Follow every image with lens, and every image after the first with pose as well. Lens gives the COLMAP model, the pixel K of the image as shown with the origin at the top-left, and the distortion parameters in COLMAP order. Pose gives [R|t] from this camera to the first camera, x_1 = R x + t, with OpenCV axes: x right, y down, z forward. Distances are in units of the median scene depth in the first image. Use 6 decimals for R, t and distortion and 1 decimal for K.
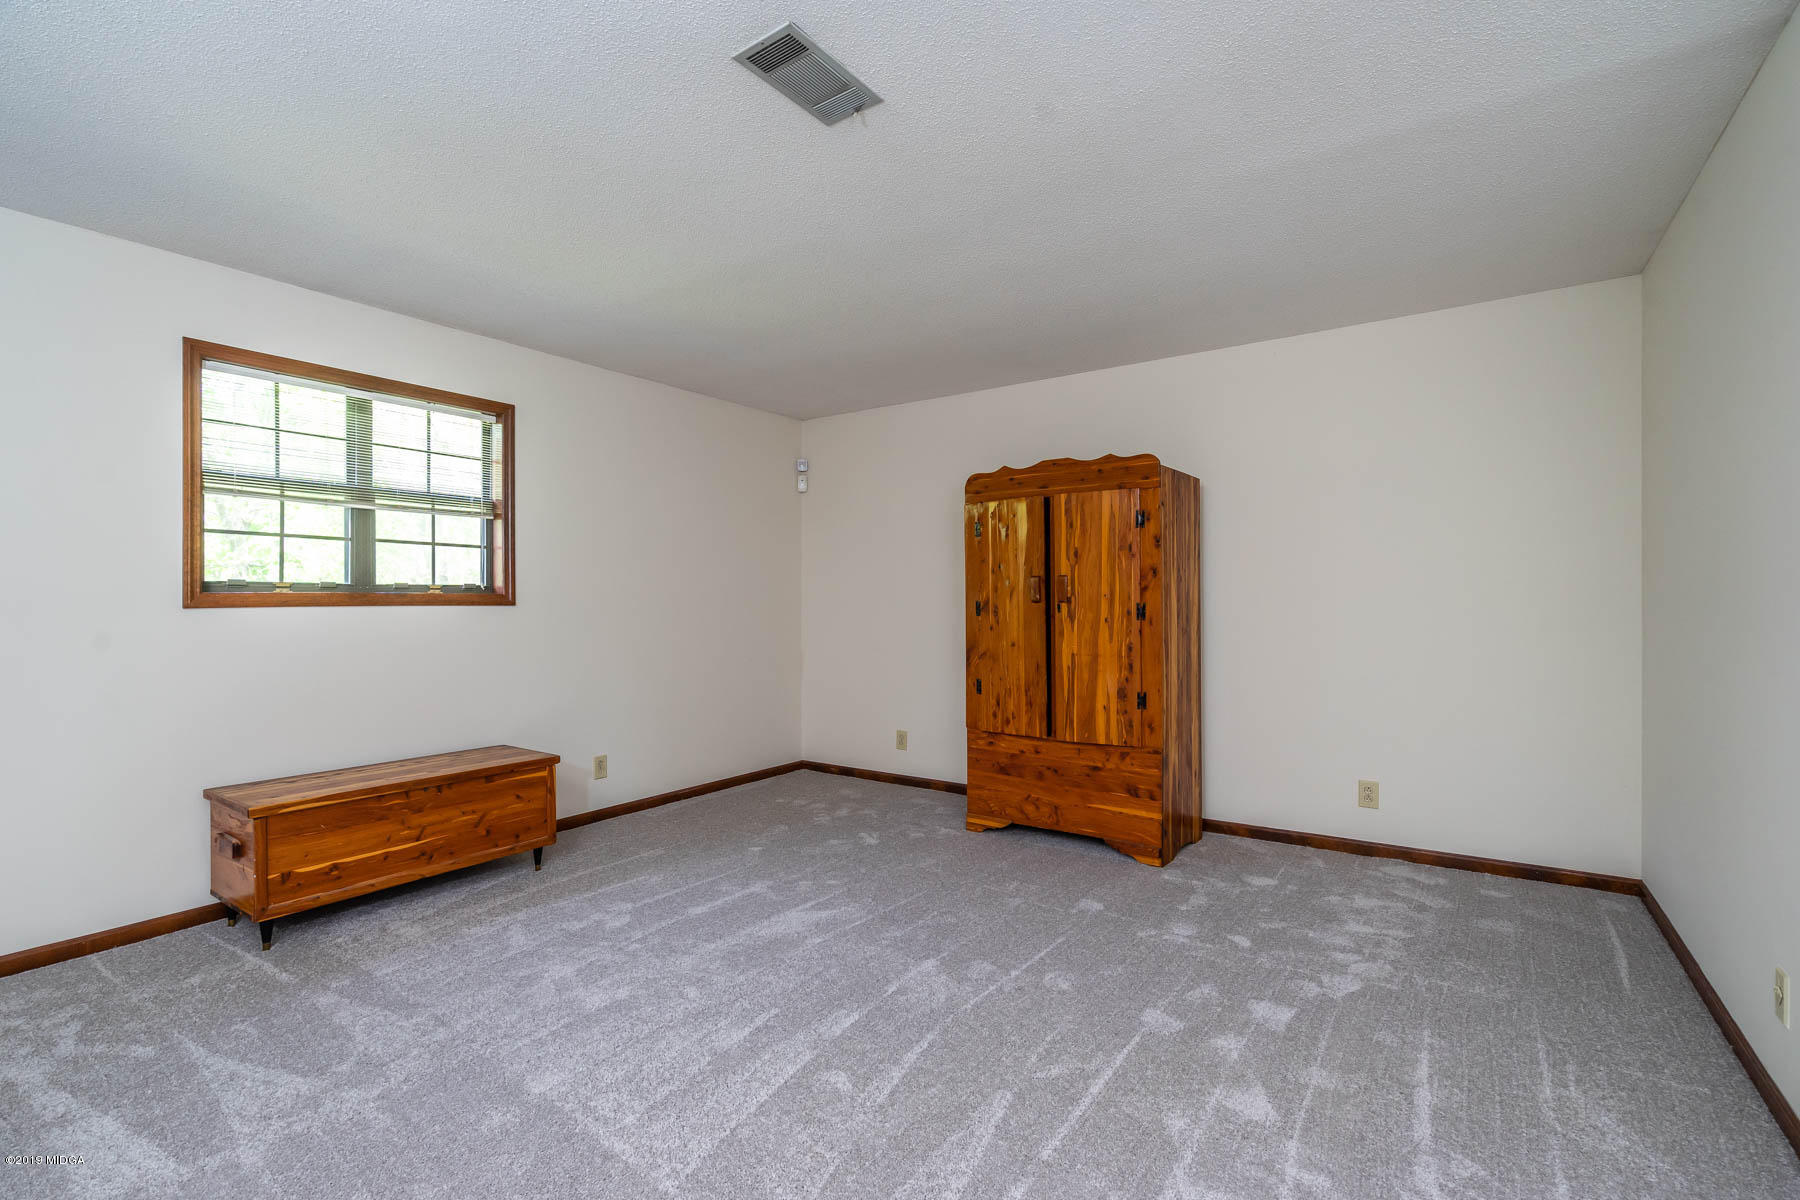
lens RADIAL K [[802.7, 0, 906.1], [0, 802.7, 607.8], [0, 0, 1]] dist [-0.001190, 0.000017]
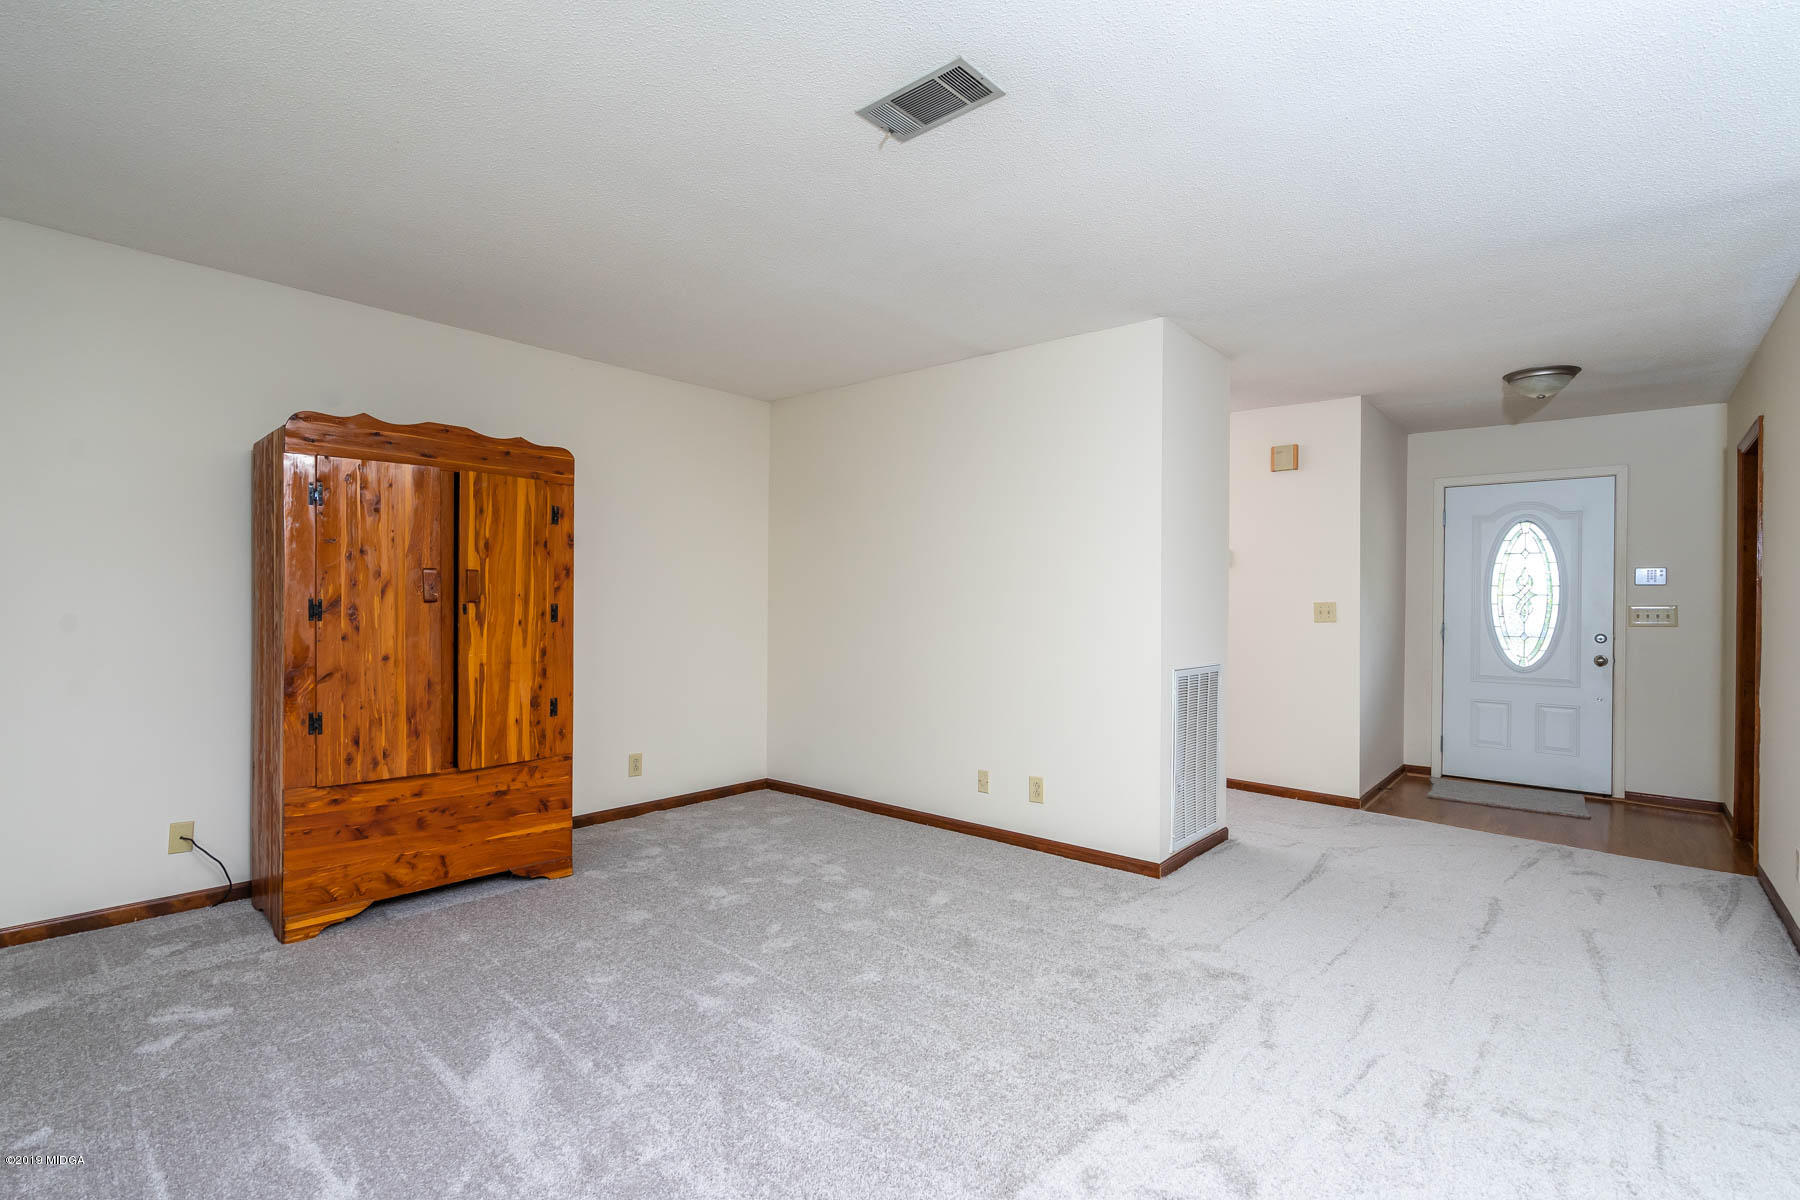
lens RADIAL K [[823.7, 0, 901.0], [0, 823.7, 604.4], [0, 0, 1]] dist [-0.000334, 0.000175]
pose [[0.120556, 0.006453, 0.992686, -0.600107], [-0.001336, 0.999979, -0.006338, 0.000335], [-0.992706, -0.000562, 0.120562, 0.460447]]
